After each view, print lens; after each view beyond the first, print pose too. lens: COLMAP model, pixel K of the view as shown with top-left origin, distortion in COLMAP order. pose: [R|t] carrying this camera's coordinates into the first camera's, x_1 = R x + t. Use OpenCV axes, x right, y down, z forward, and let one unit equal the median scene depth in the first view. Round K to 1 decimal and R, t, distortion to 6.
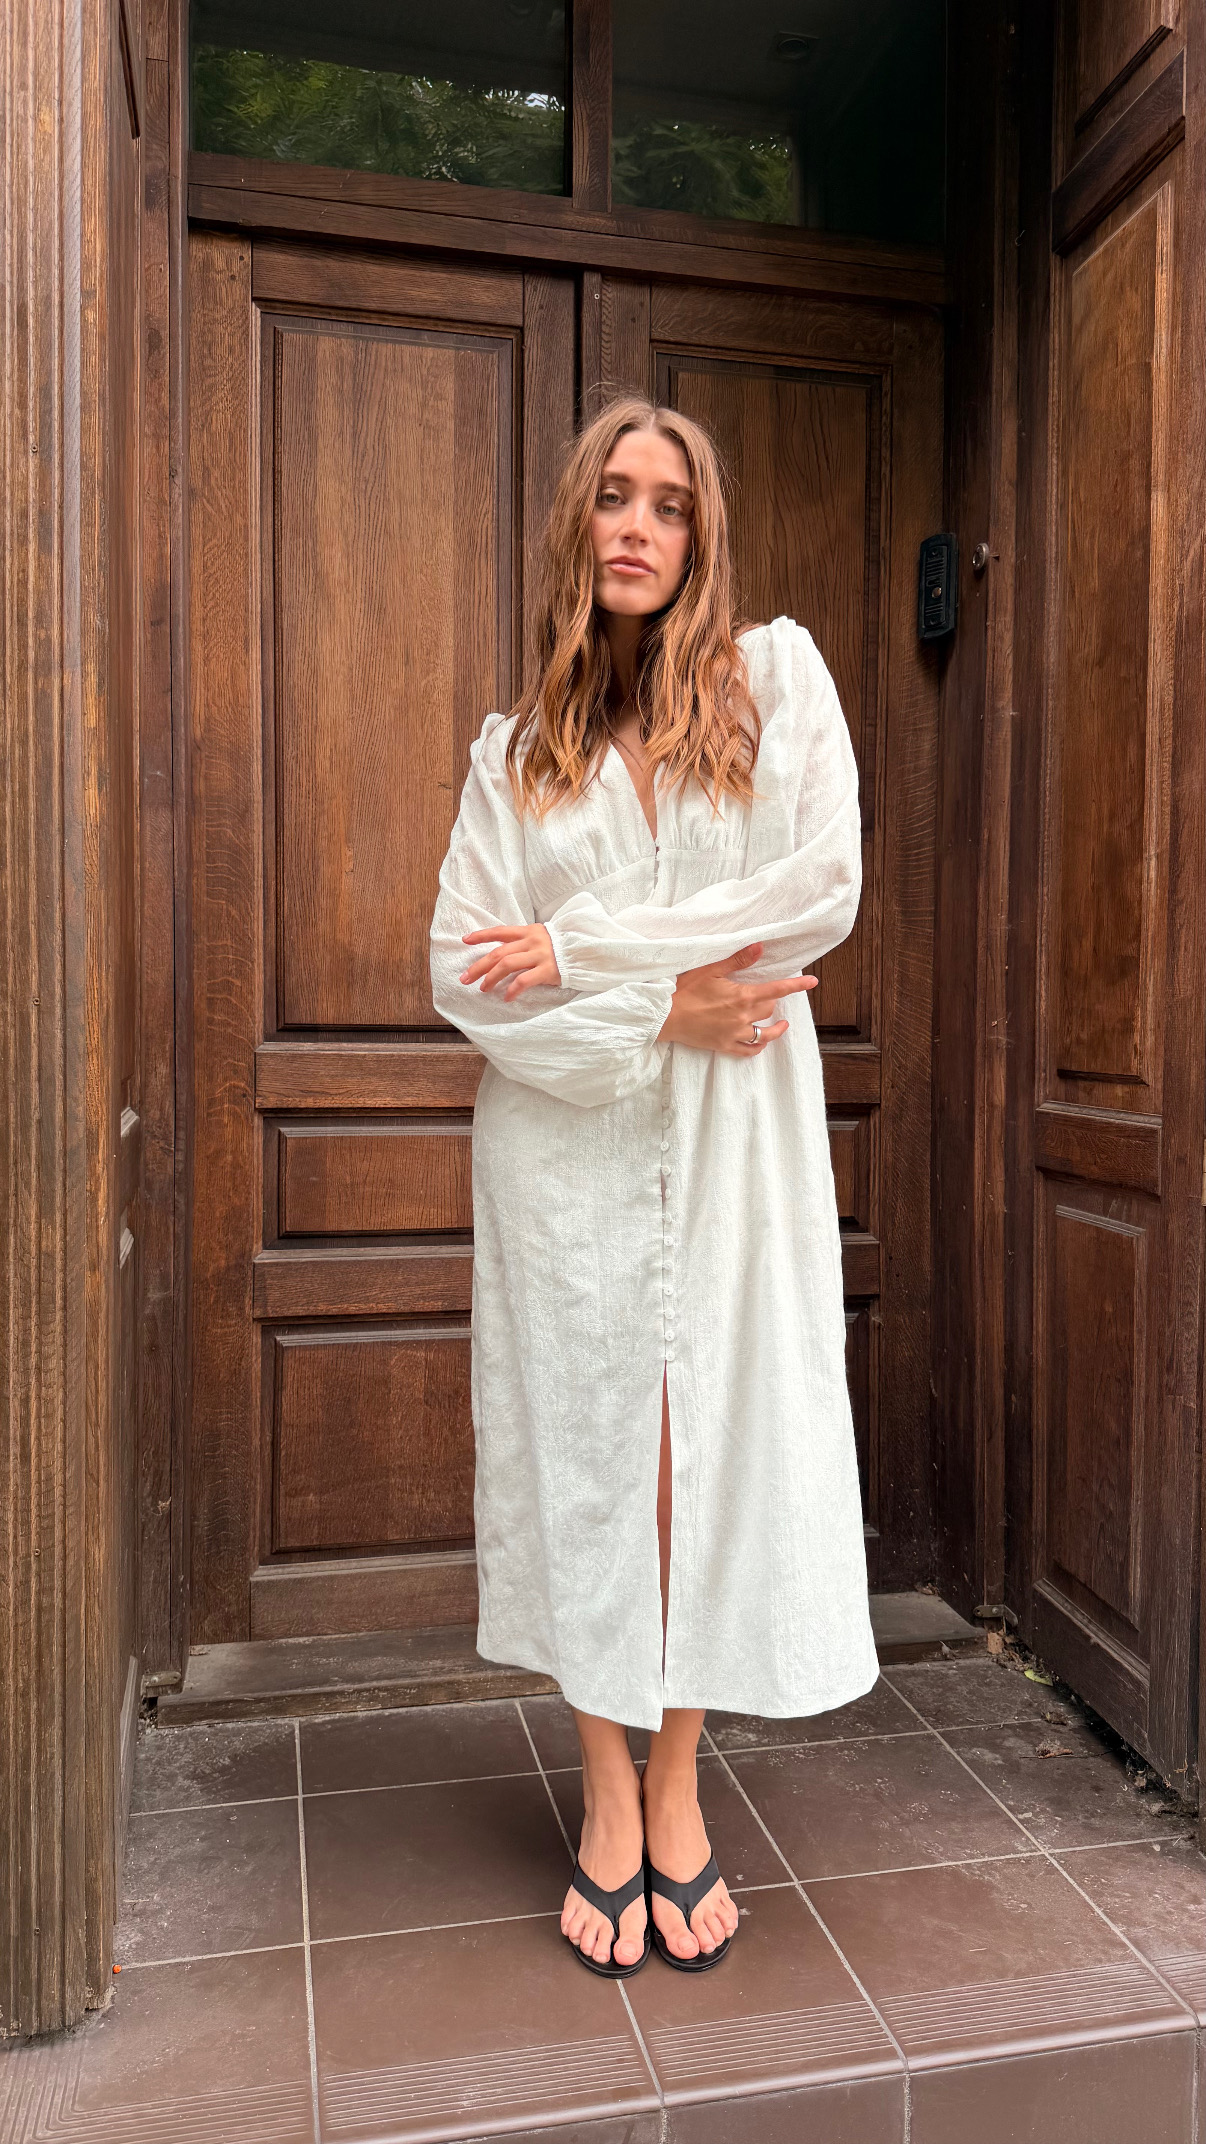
lens RADIAL K [[1522.5, 0, 605.2], [0, 1522.5, 1053.7], [0, 0, 1]] dist [0.016809, -0.026199]
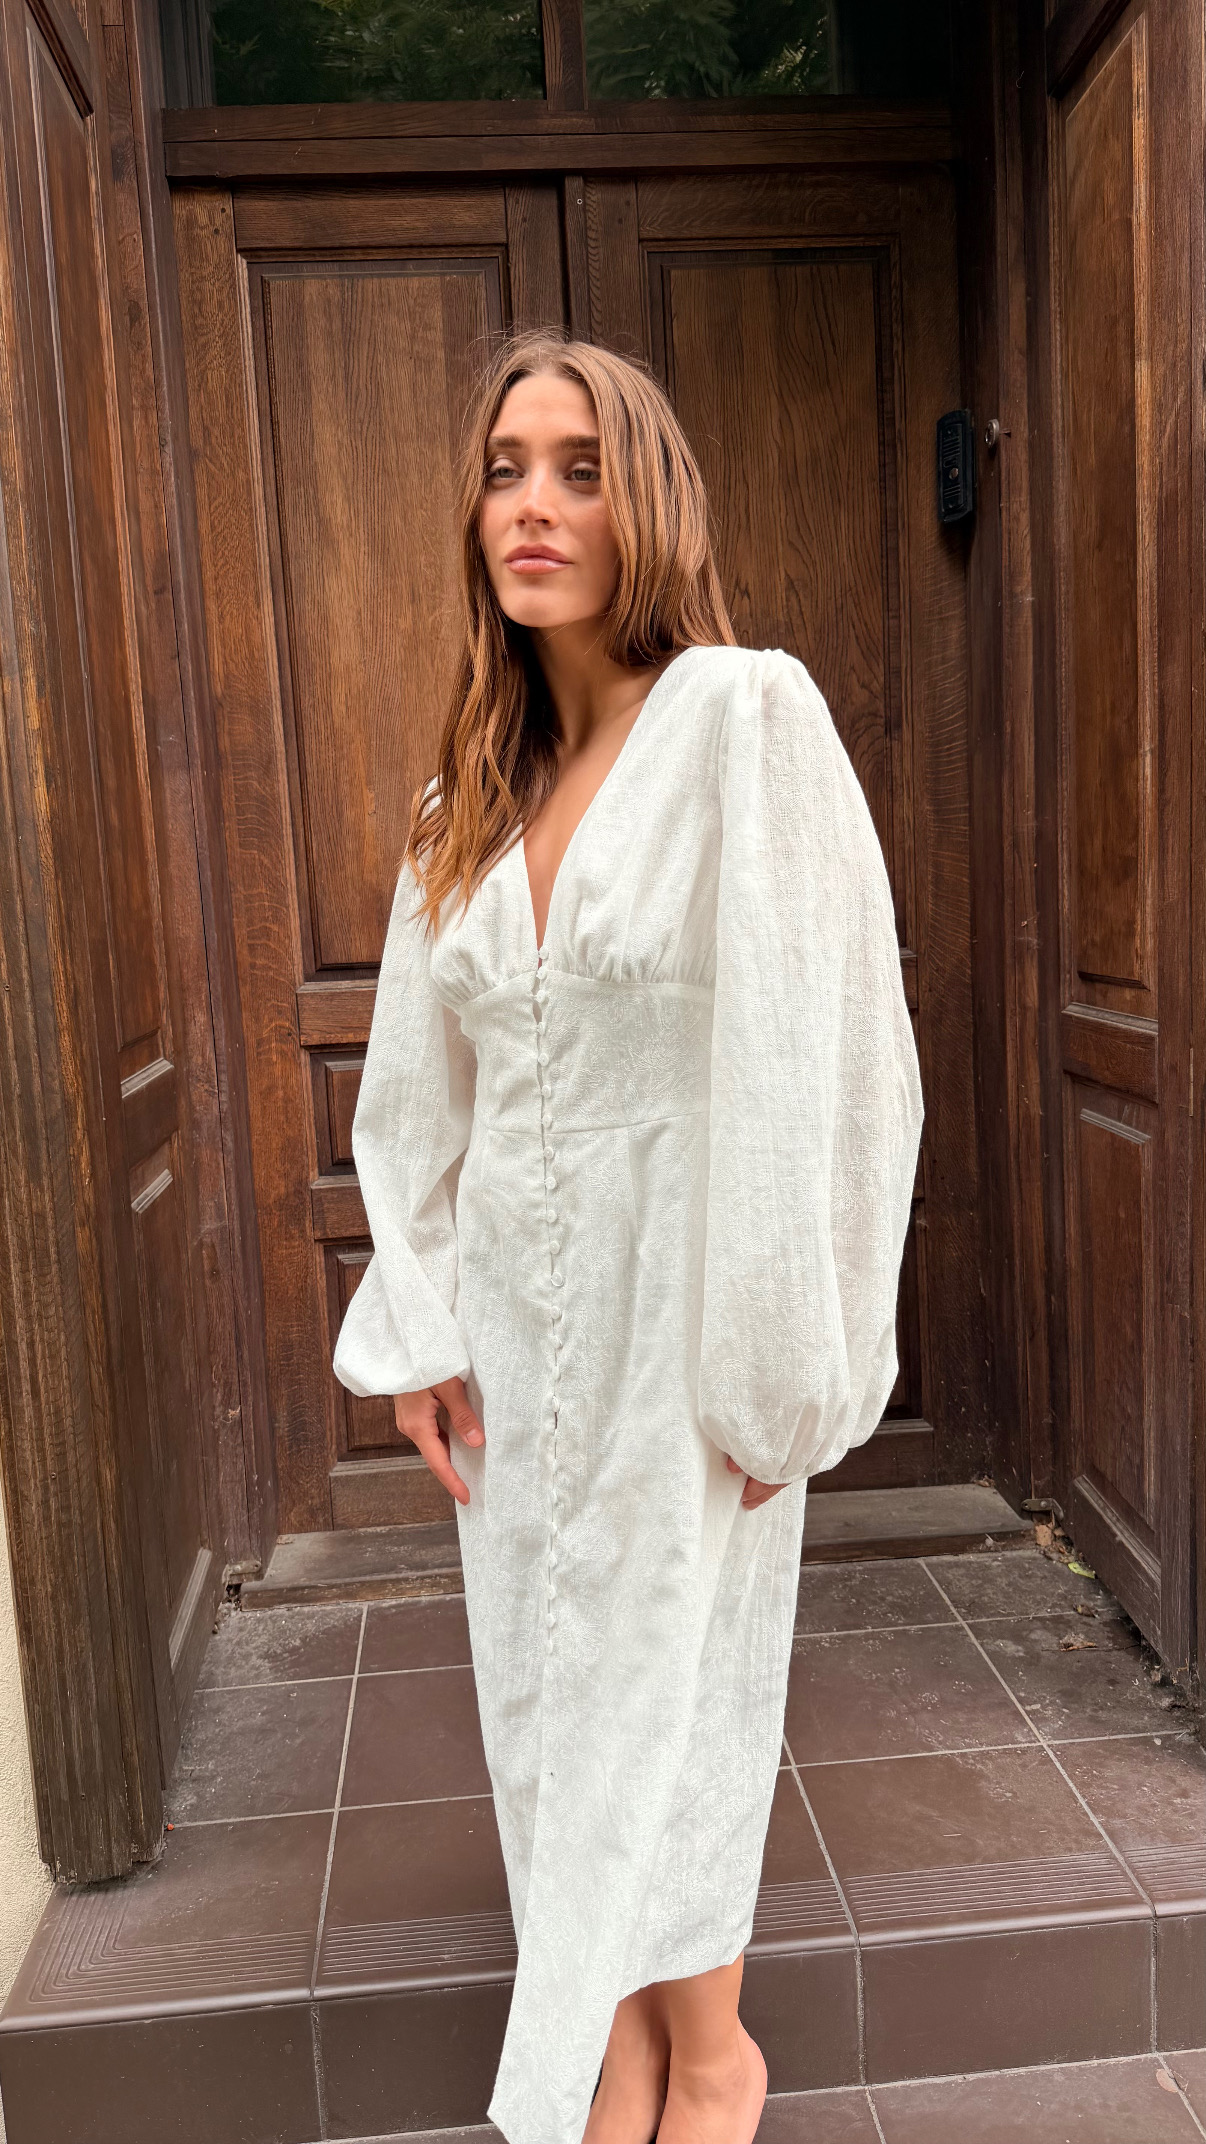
lens RADIAL K [[1522.2, 0, 579.3], [0, 1522.2, 1062.0], [0, 0, 1]] dist [0.016132, -0.026478]
pose [[0.987758, -0.042786, -0.150009, 0.123477], [0.056060, 0.994768, 0.085401, -0.032676], [0.145570, -0.092765, 0.984989, -0.014960]]
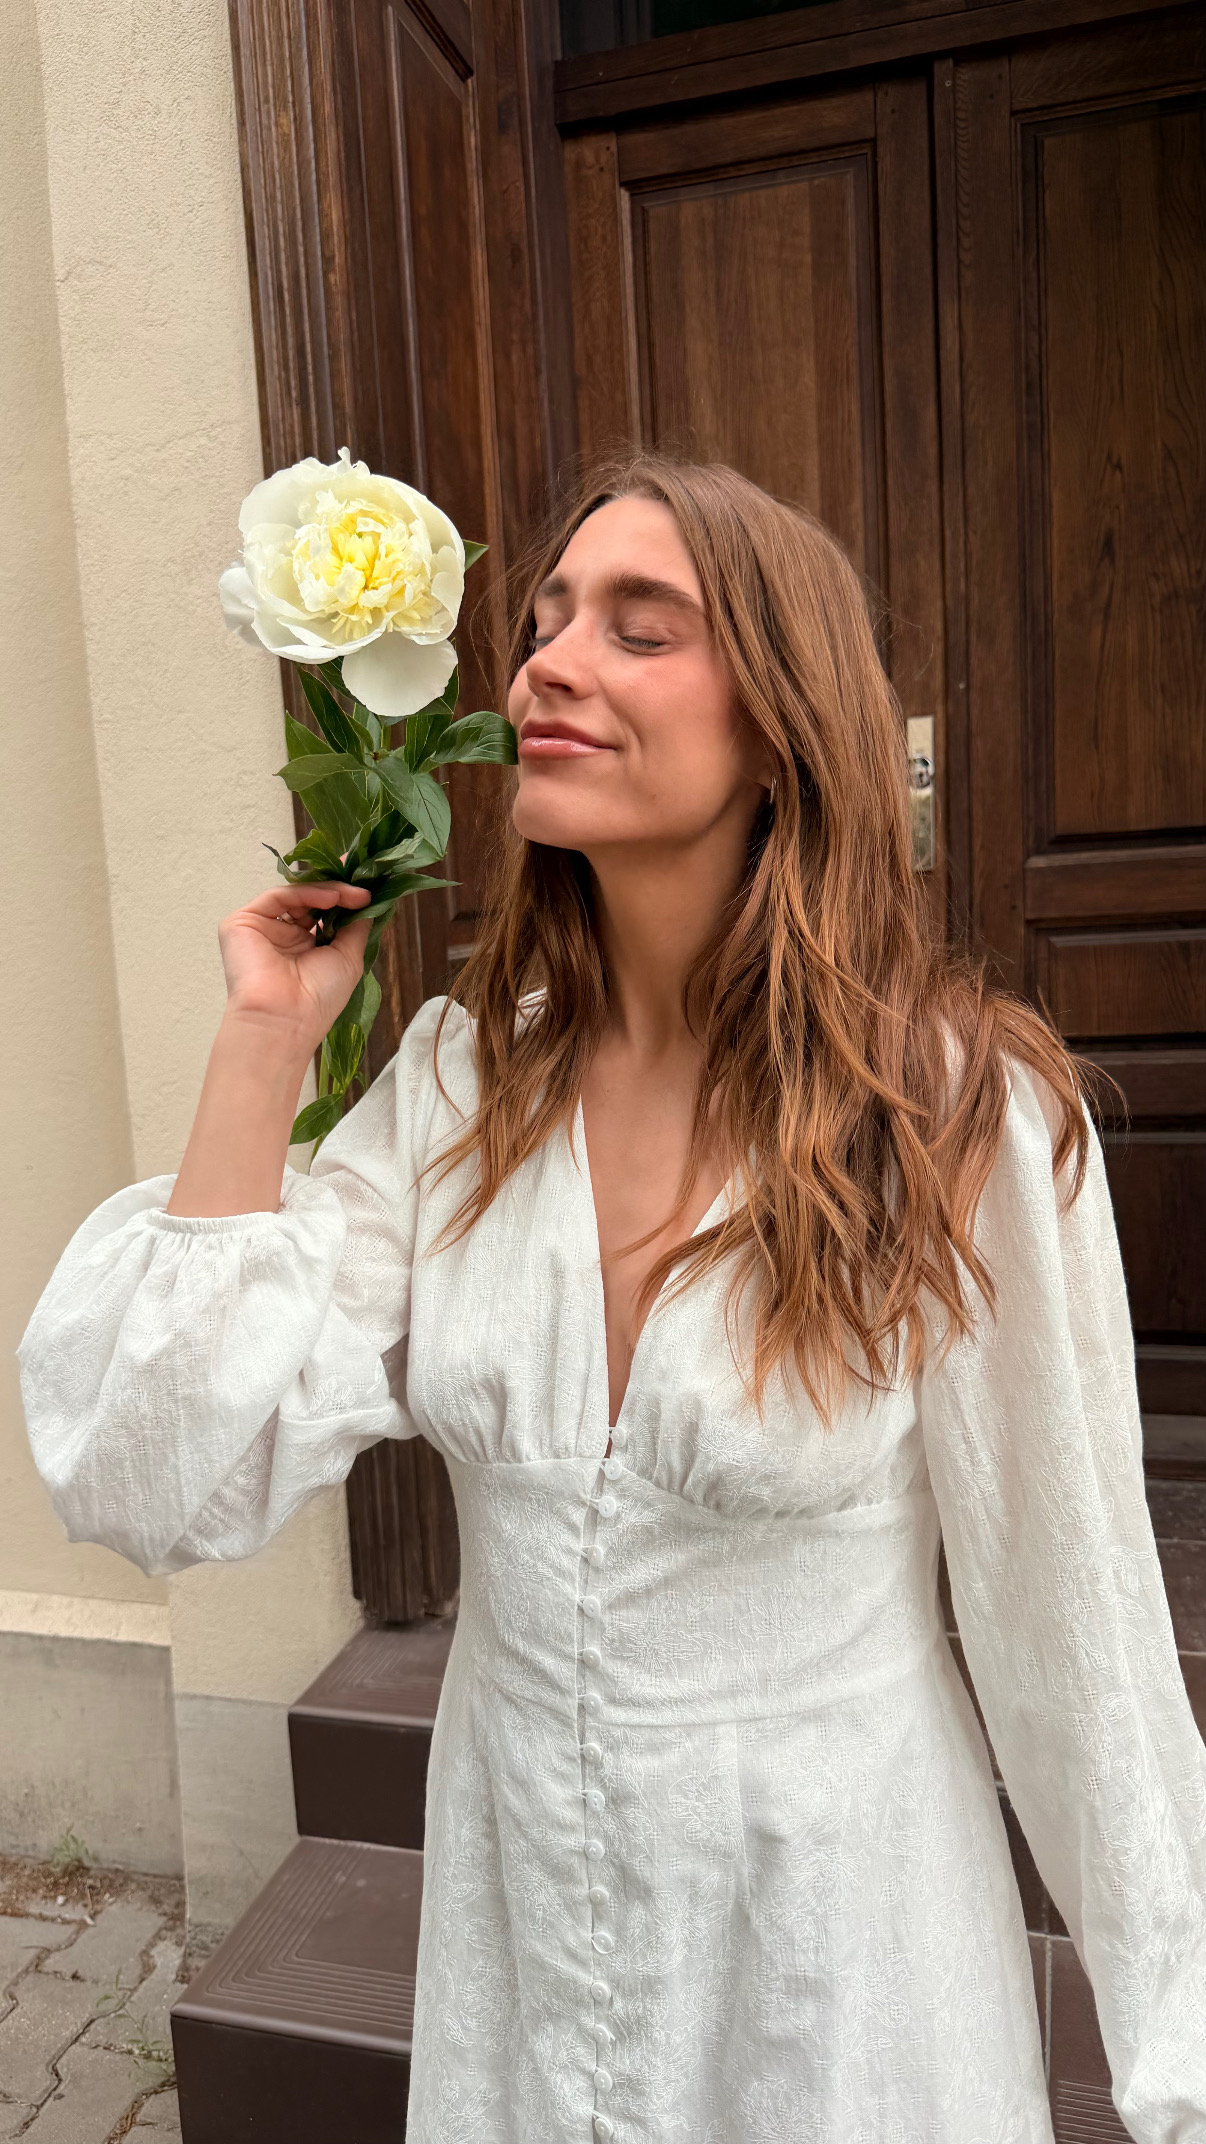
lens RADIAL K [[1550.2, 0, 603.0], [0, 1550.2, 1072.0], [0, 0, 1]] dist [-0.002300, 0.000831]
pose [[0.880938, 0.002281, -0.473226, 0.282944], [0.047761, 0.994454, 0.093704, 0.028588], [0.470815, -0.105149, 0.875943, -0.035571]]
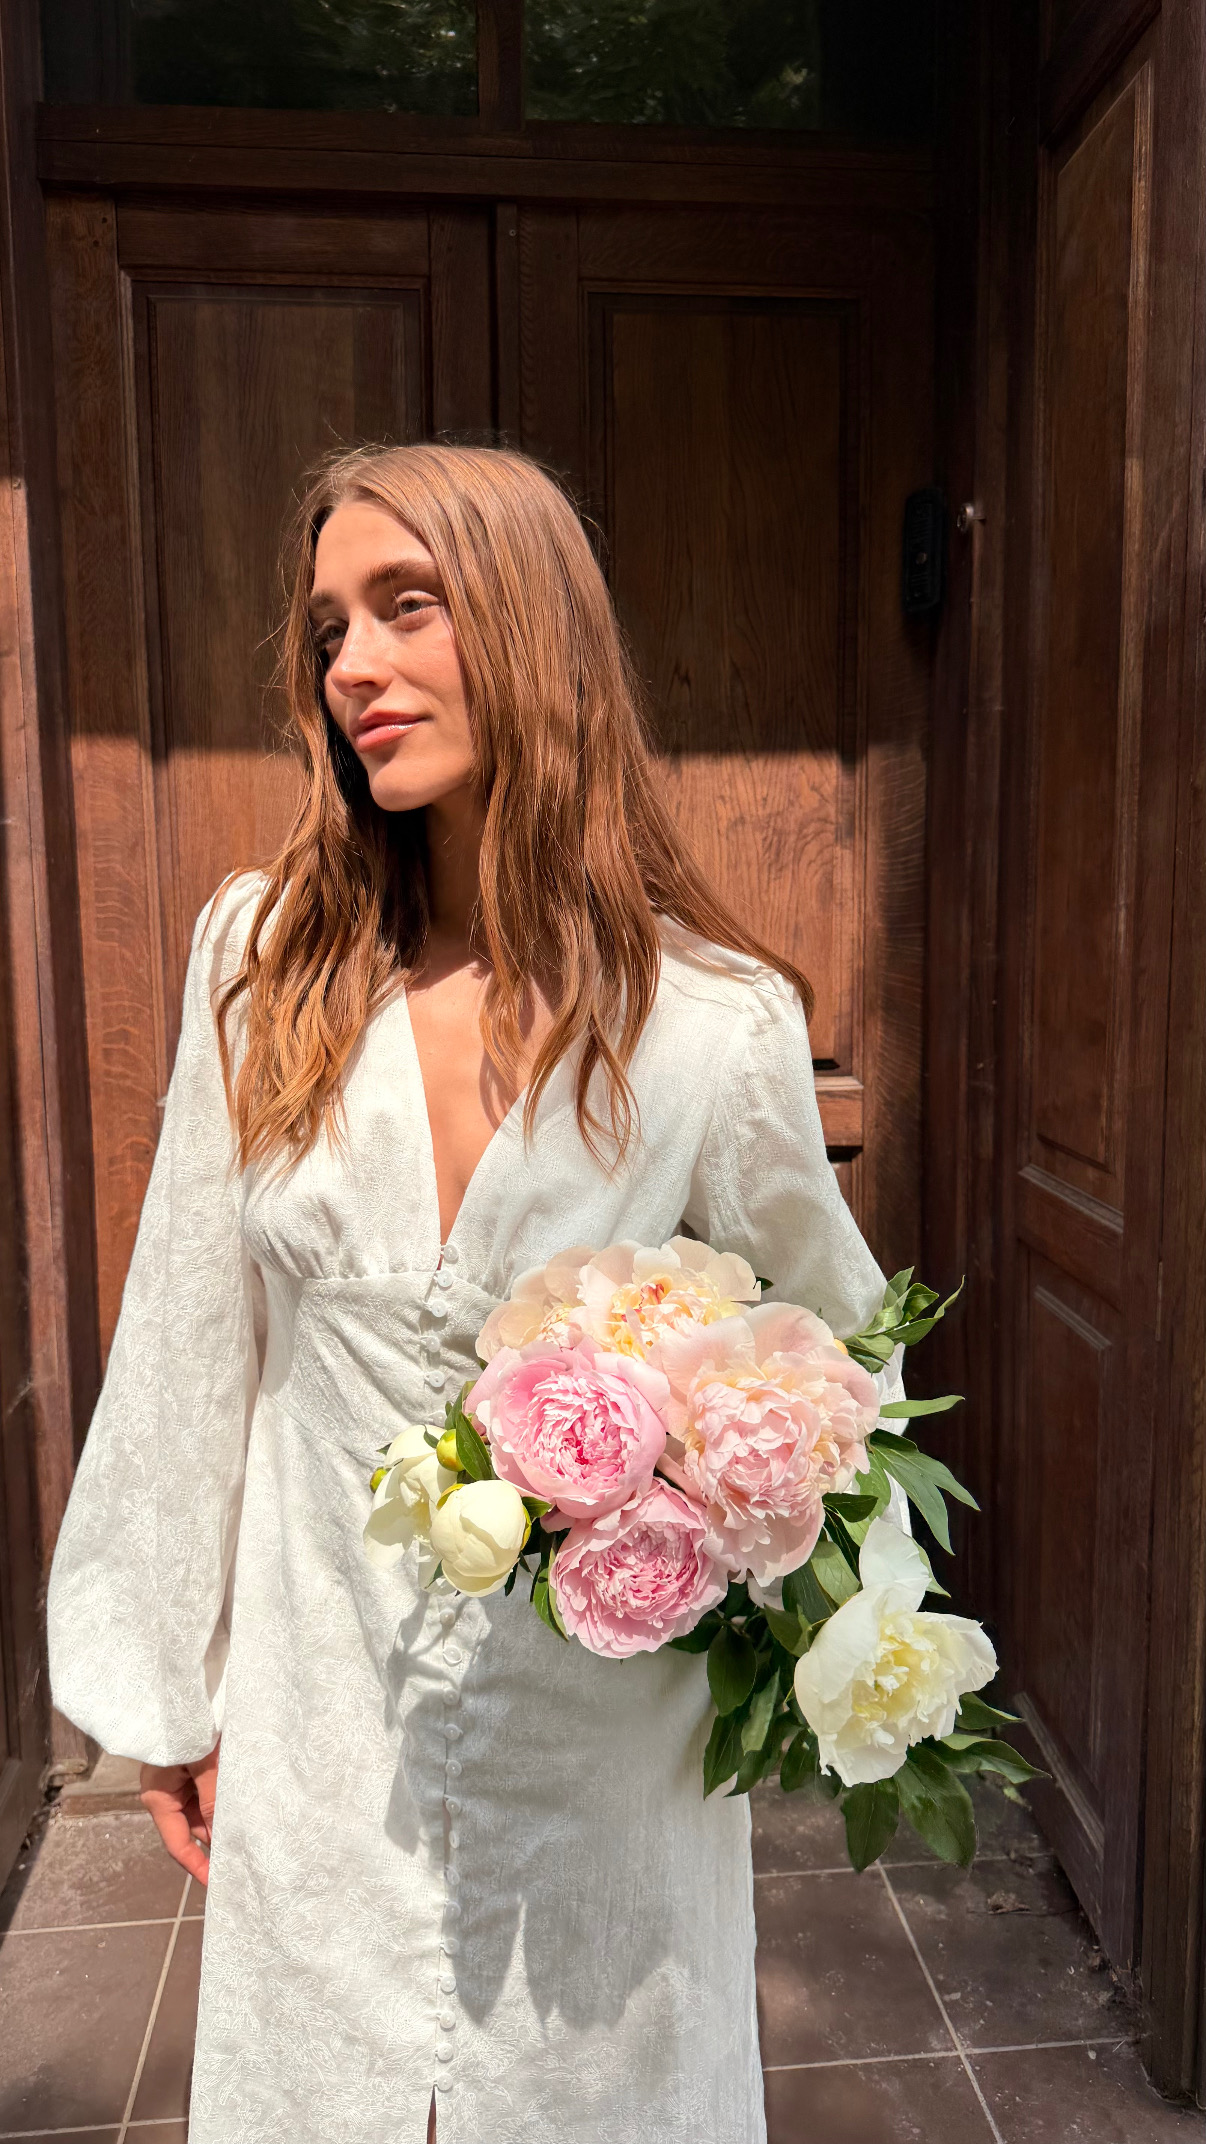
lens RADIAL K [[1535.4, 0, 598.4], [0, 1535.4, 1059.5], [0, 0, 1]] dist [0.010079, -0.021048]
pose [[0.992850, -0.004759, -0.119272, 0.152018], [0.014269, 0.996772, 0.079012, -0.101808], [0.118511, -0.080149, 0.989713, 0.111292]]
